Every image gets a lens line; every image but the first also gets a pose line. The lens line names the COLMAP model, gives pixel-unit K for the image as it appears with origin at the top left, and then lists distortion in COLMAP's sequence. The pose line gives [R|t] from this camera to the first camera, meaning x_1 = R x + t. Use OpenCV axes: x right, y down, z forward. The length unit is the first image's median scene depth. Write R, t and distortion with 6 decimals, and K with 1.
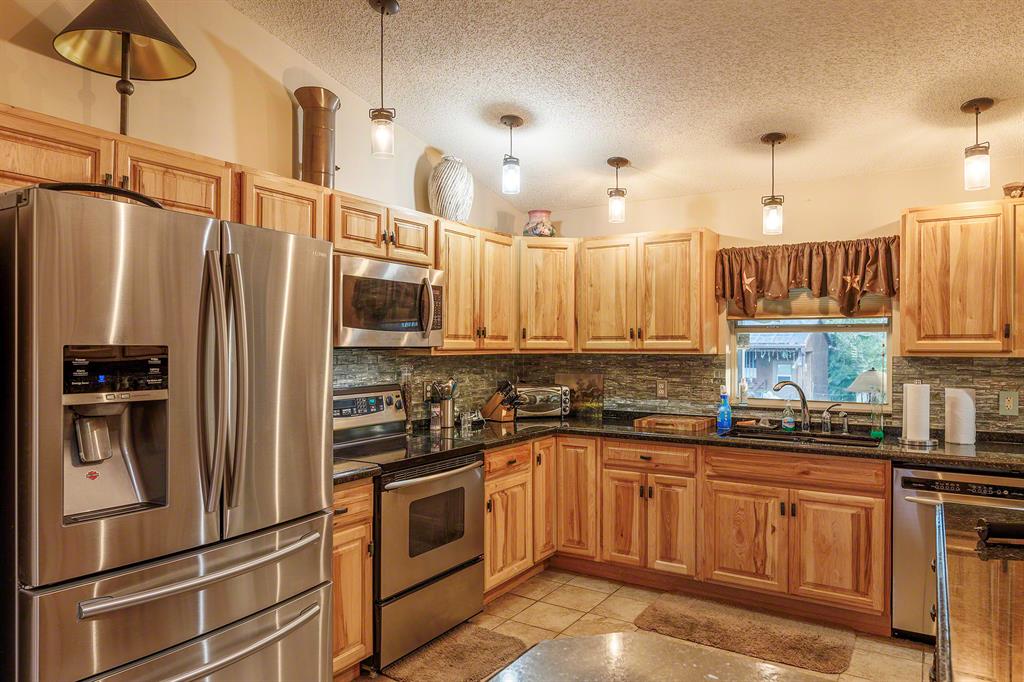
lens RADIAL K [[679.3, 0, 514.9], [0, 679.3, 348.6], [0, 0, 1]] dist [-0.000248, 0.001714]
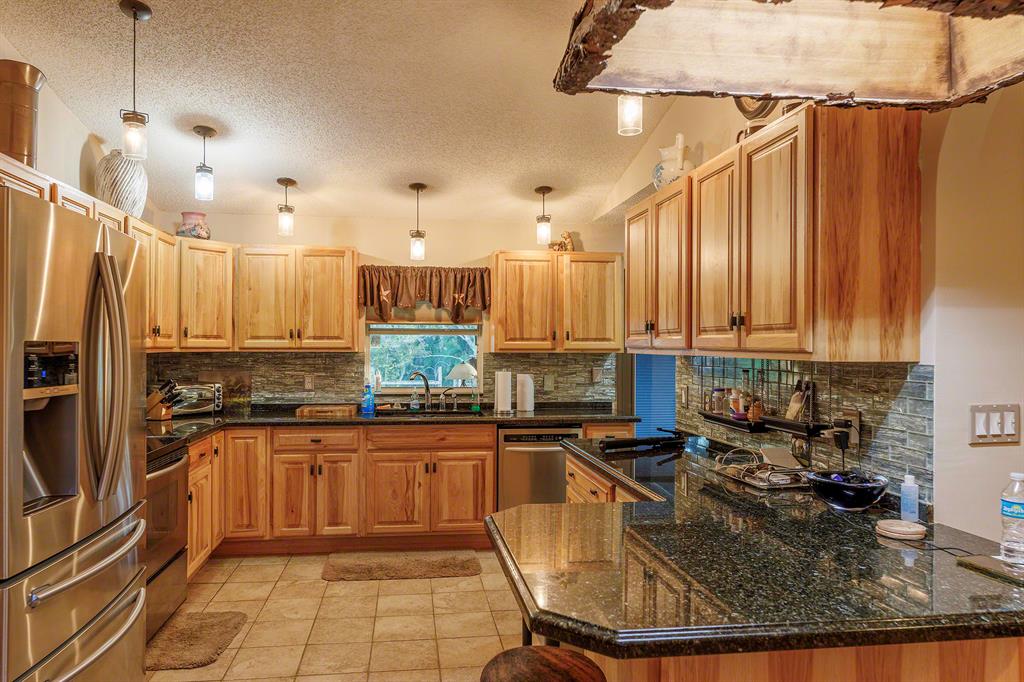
lens RADIAL K [[679.3, 0, 505.2], [0, 679.3, 343.6], [0, 0, 1]] dist [-0.000248, 0.001714]
pose [[0.764580, 0.004392, 0.644514, -0.312661], [0.000213, 0.999975, -0.007067, 0.002432], [-0.644529, 0.005540, 0.764560, -0.101892]]
